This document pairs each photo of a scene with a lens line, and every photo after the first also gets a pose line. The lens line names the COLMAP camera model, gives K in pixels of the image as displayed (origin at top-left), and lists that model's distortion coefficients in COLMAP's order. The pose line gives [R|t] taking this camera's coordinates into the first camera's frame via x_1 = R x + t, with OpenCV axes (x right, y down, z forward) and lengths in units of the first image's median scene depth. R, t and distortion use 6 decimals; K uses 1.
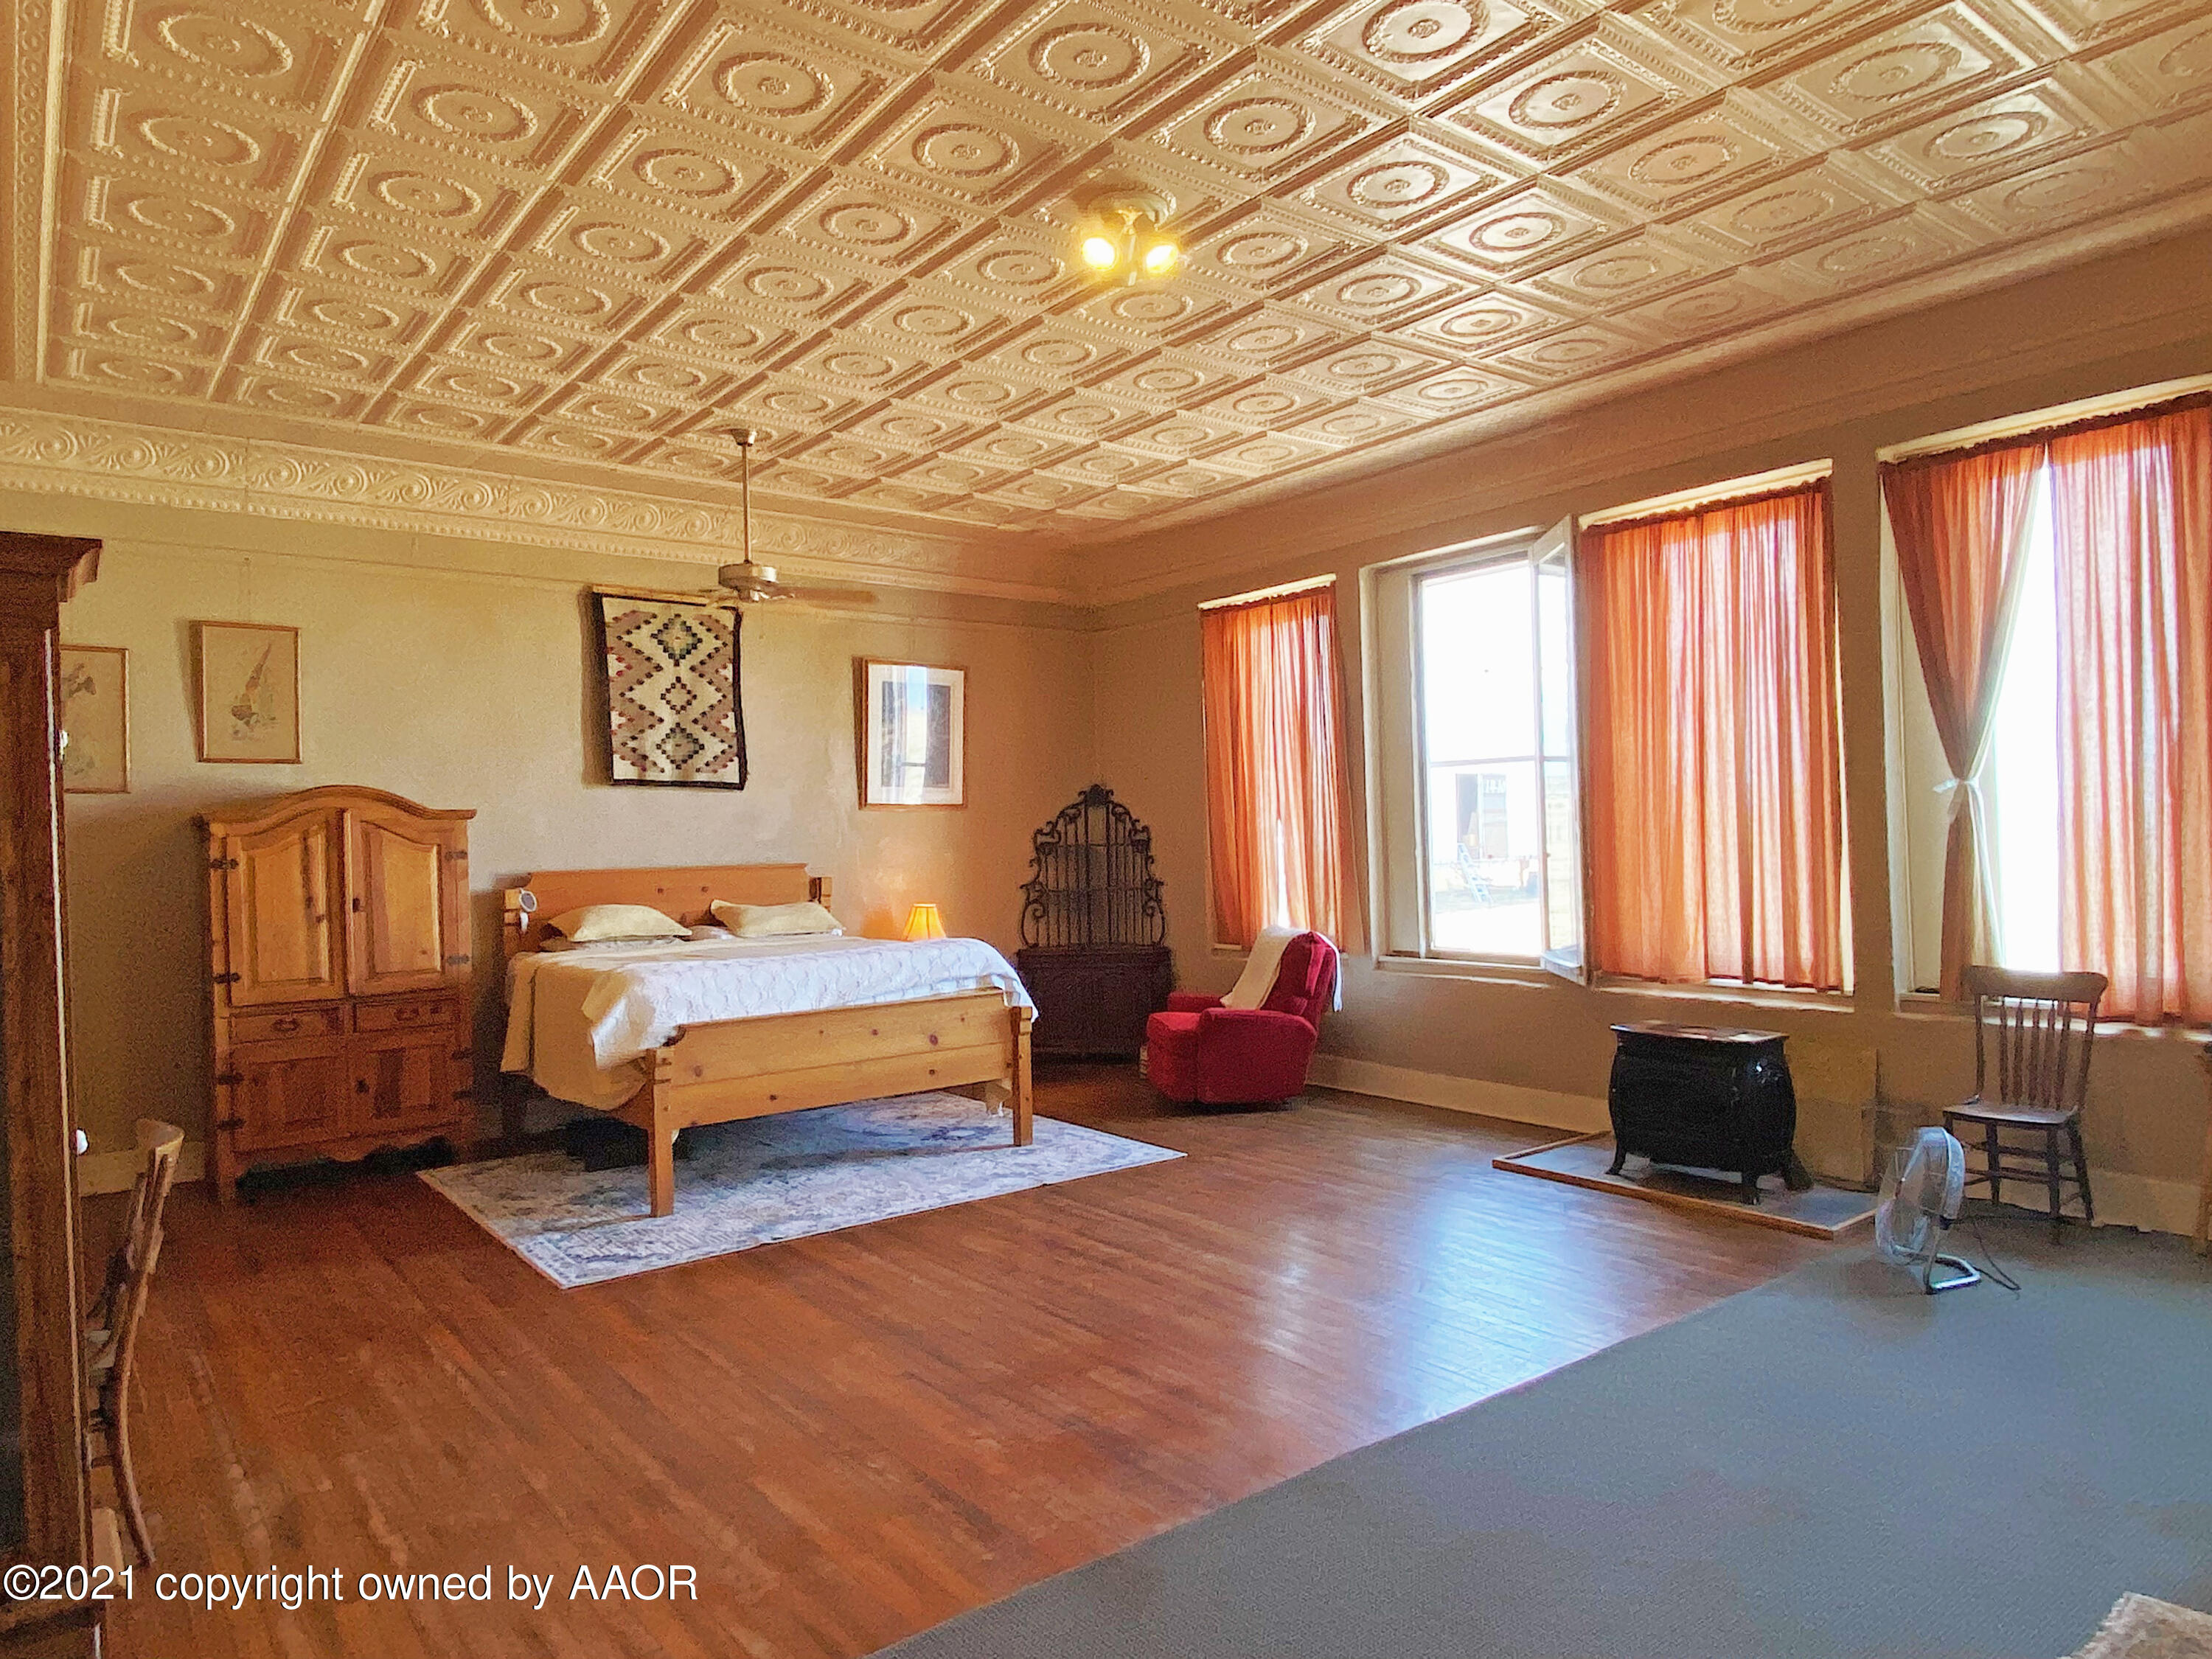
lens RADIAL K [[1364.1, 0, 1117.7], [0, 1364.1, 833.7], [0, 0, 1]] dist [0.009100, 0.000593]
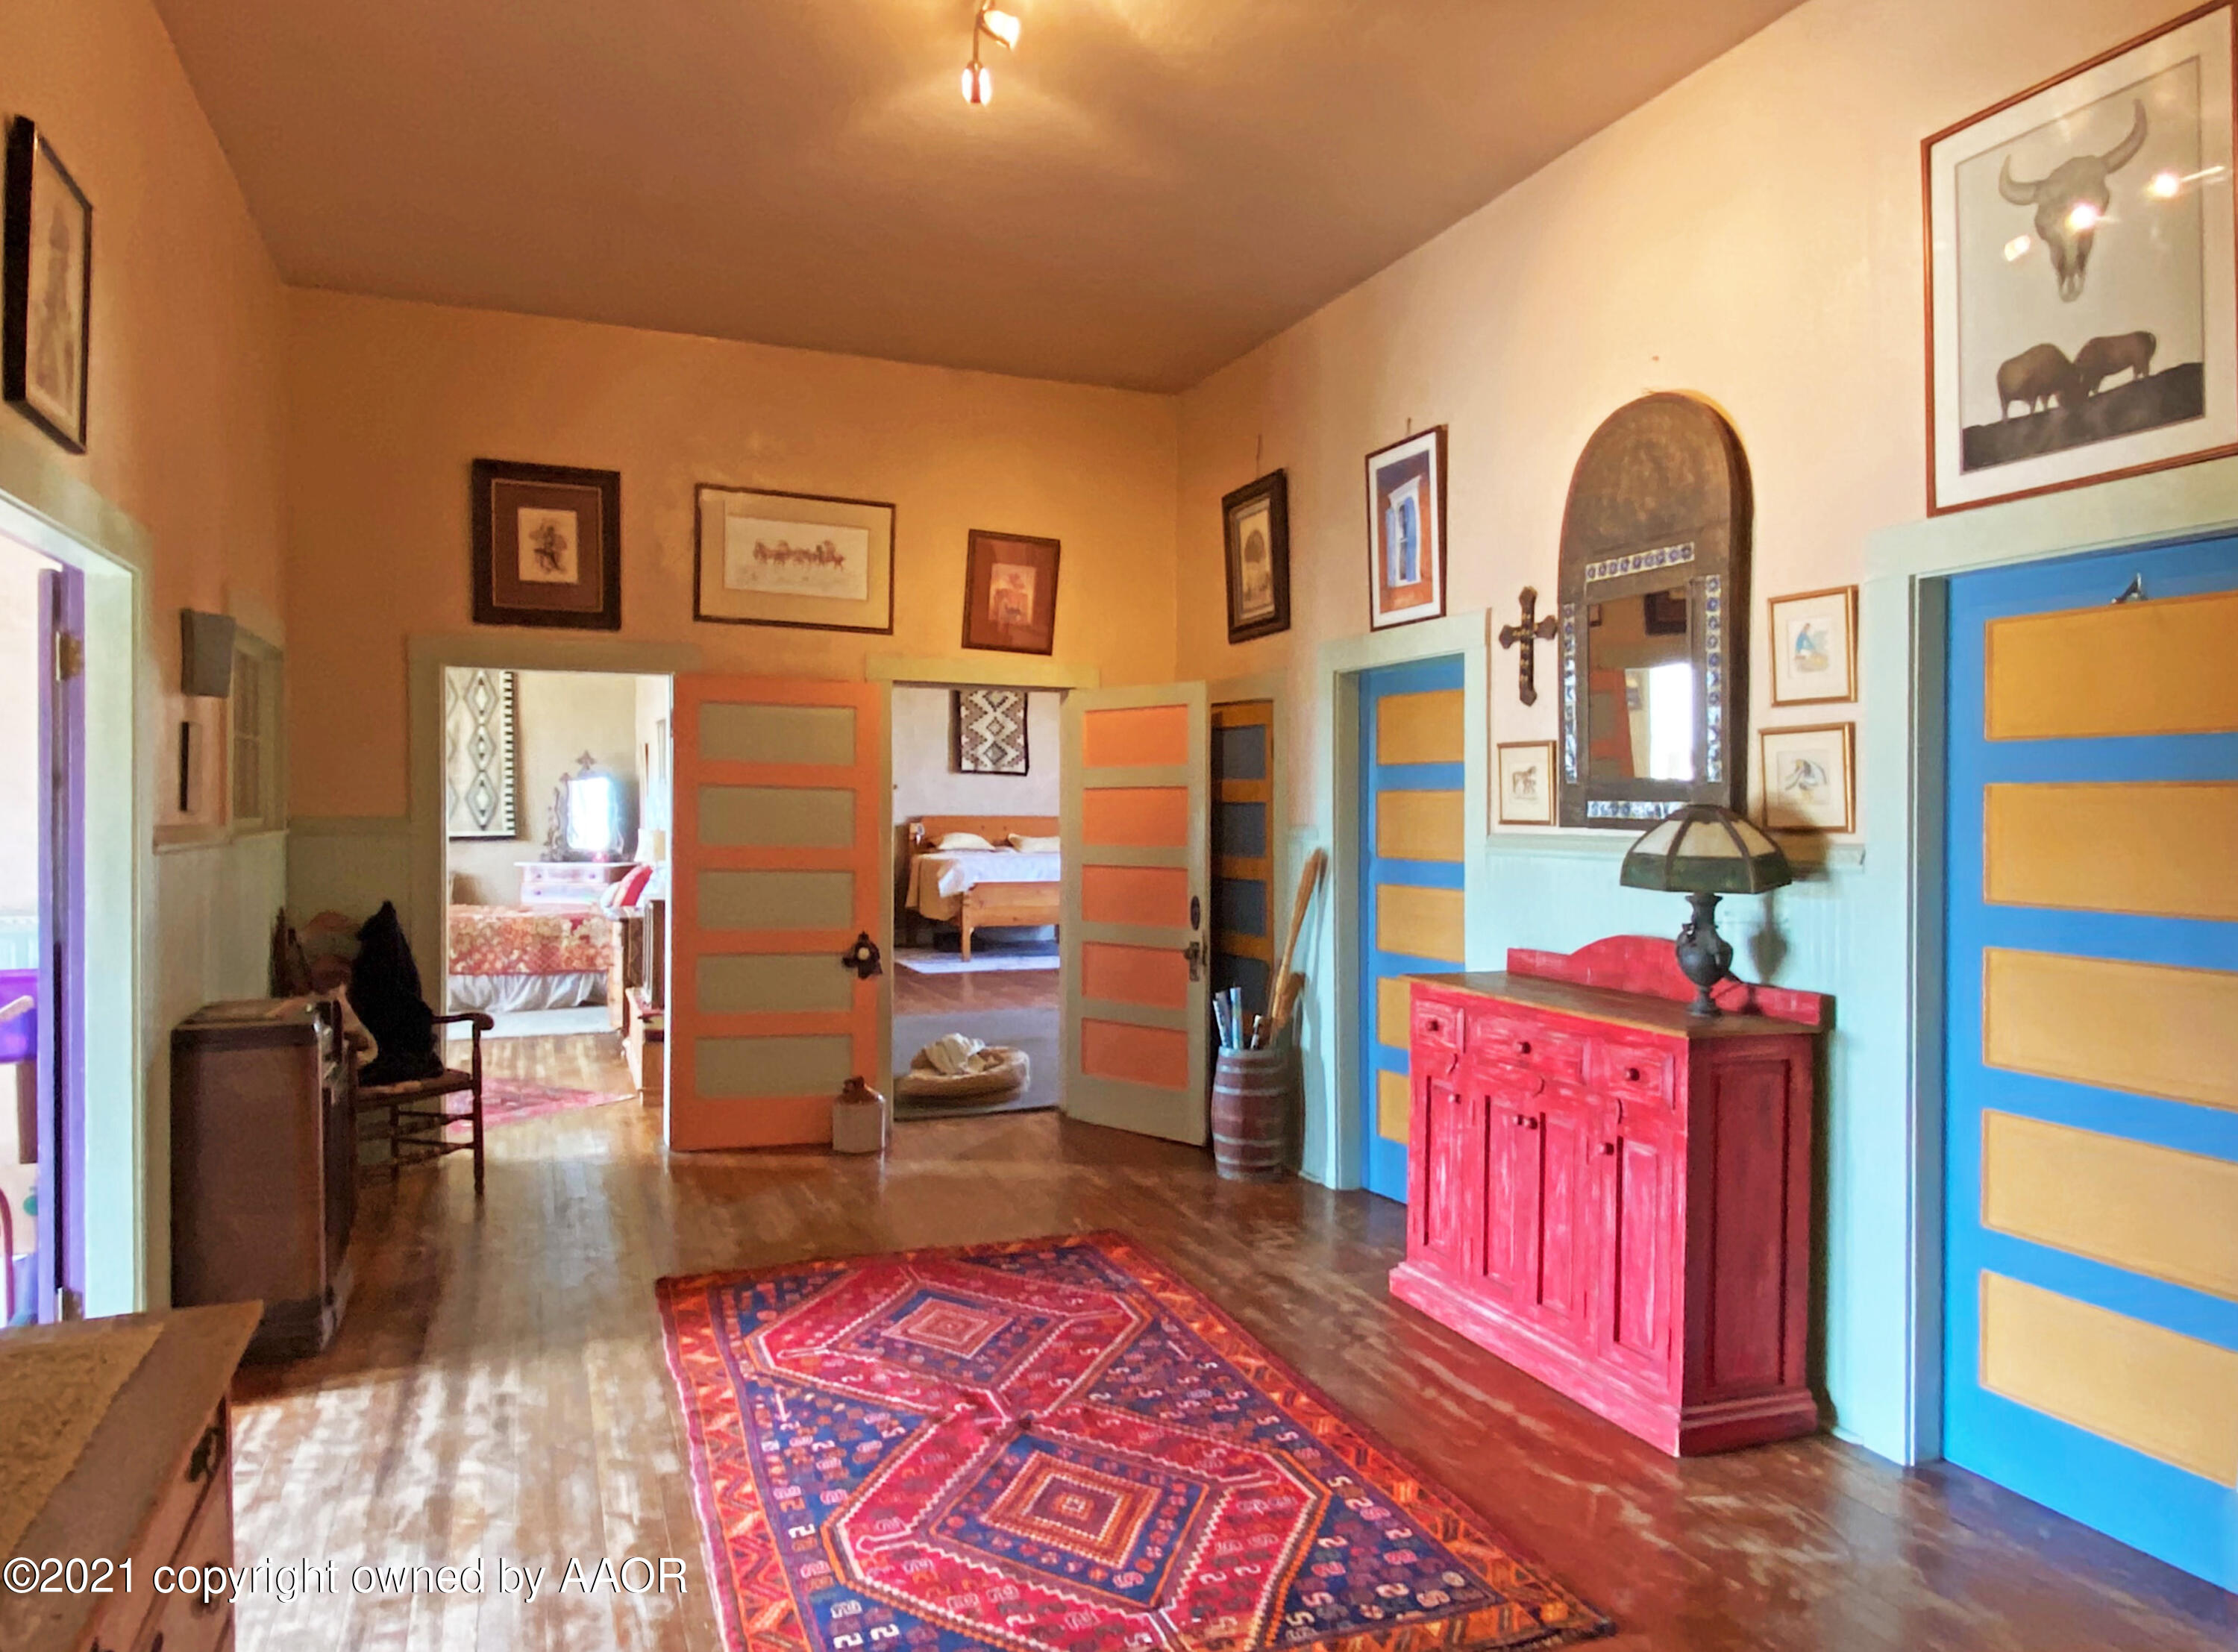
lens RADIAL K [[1454.2, 0, 1120.5], [0, 1454.2, 822.6], [0, 0, 1]] dist [0.011640, 0.000999]
pose [[0.955570, 0.032189, -0.293002, 0.465700], [-0.028587, 0.999454, 0.016569, -0.004996], [0.293375, -0.007457, 0.955968, -0.938763]]
